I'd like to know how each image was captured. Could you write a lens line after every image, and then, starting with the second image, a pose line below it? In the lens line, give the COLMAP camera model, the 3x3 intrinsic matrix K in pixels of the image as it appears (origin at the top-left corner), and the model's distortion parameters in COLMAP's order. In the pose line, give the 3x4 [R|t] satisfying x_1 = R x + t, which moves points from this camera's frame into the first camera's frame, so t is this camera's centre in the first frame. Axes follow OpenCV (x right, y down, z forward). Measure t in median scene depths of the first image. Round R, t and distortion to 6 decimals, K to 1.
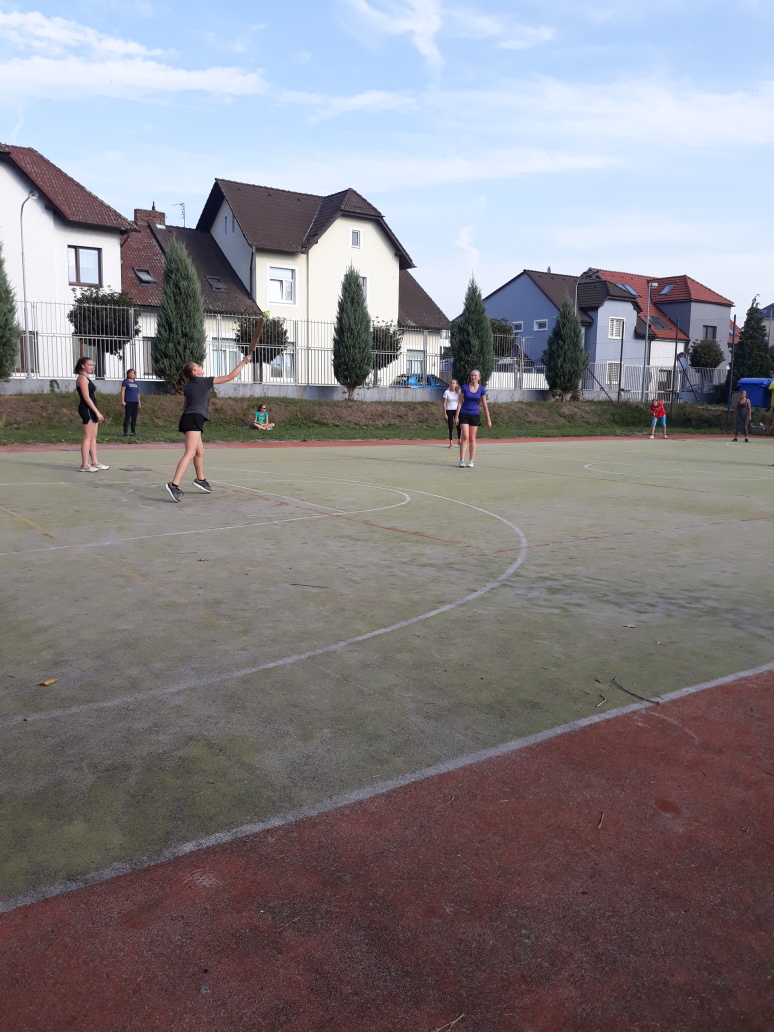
lens RADIAL K [[889.6, 0, 412.7], [0, 889.6, 533.9], [0, 0, 1]] dist [0.002507, -0.022831]
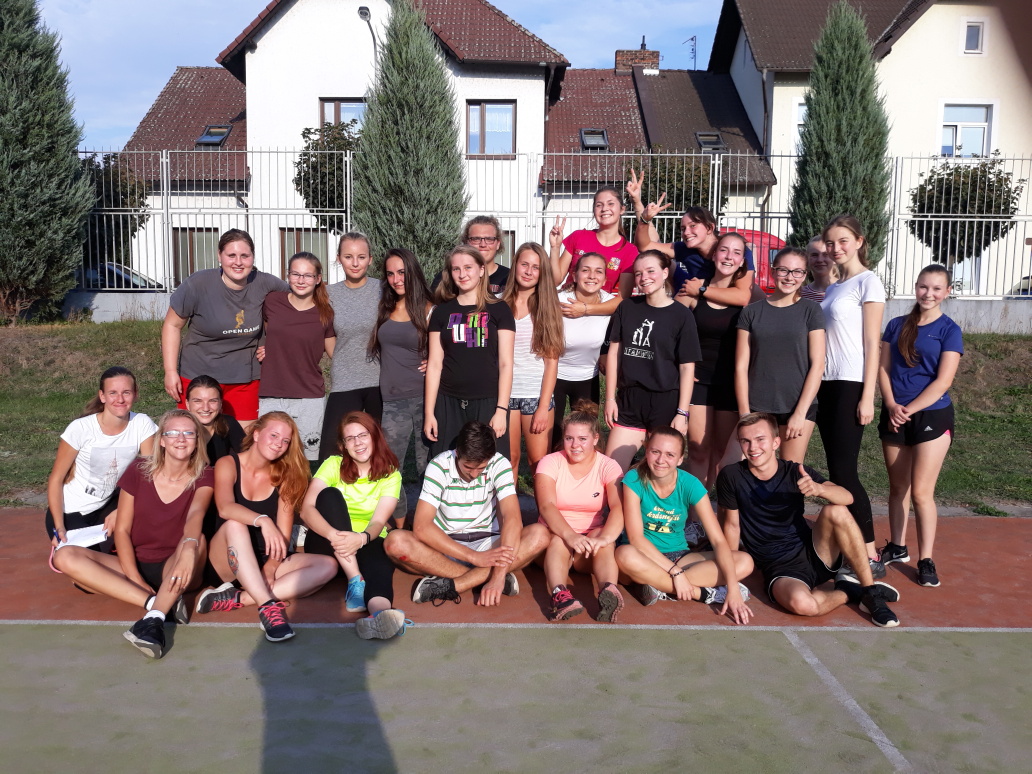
lens RADIAL K [[889.6, 0, 516.7], [0, 889.6, 391.1], [0, 0, 1]] dist [0.002507, -0.022831]
pose [[0.807937, 0.040999, -0.587840, 0.042836], [-0.086187, 0.995070, -0.049056, -0.070646], [0.582931, 0.090299, 0.807488, 0.461664]]
